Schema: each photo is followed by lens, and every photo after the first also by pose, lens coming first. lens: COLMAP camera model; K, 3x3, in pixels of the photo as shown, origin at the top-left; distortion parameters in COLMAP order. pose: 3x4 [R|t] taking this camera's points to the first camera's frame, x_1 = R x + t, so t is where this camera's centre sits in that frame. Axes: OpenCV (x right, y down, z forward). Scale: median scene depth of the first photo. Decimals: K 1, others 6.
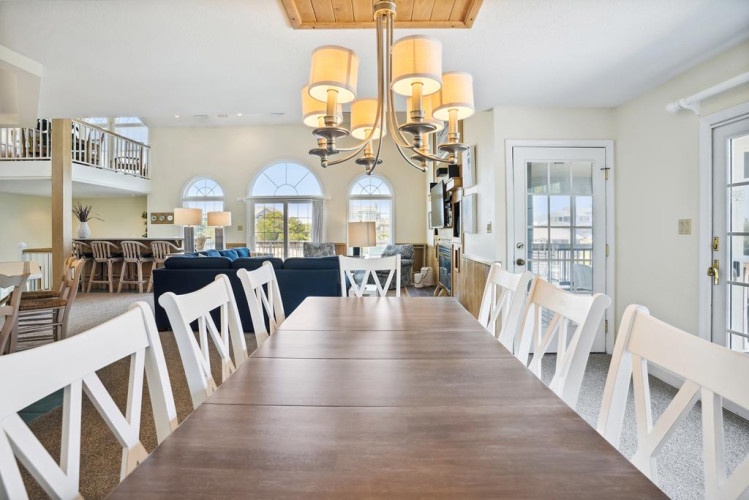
lens RADIAL K [[374.6, 0, 375.2], [0, 374.6, 232.7], [0, 0, 1]] dist [-0.023996, 0.000238]
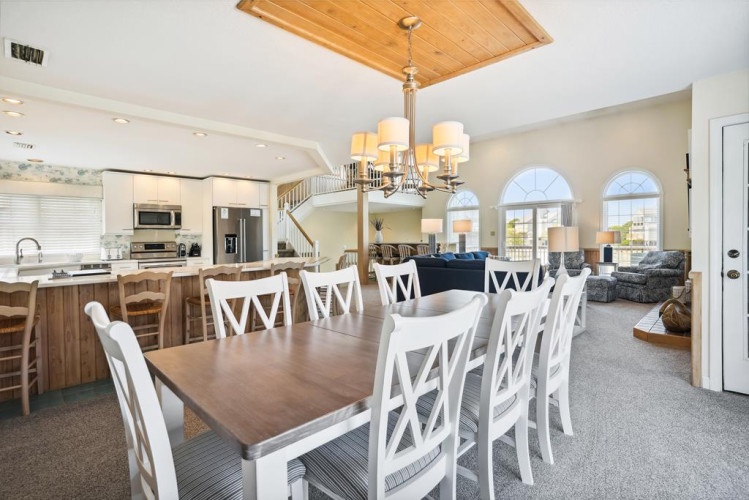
lens RADIAL K [[366.5, 0, 374.4], [0, 366.5, 241.2], [0, 0, 1]] dist [-0.054831, 0.000053]
pose [[0.742627, 0.000355, -0.669705, 0.121522], [0.006282, 0.999952, 0.007496, -0.000780], [0.669676, -0.009774, 0.742589, -0.025028]]
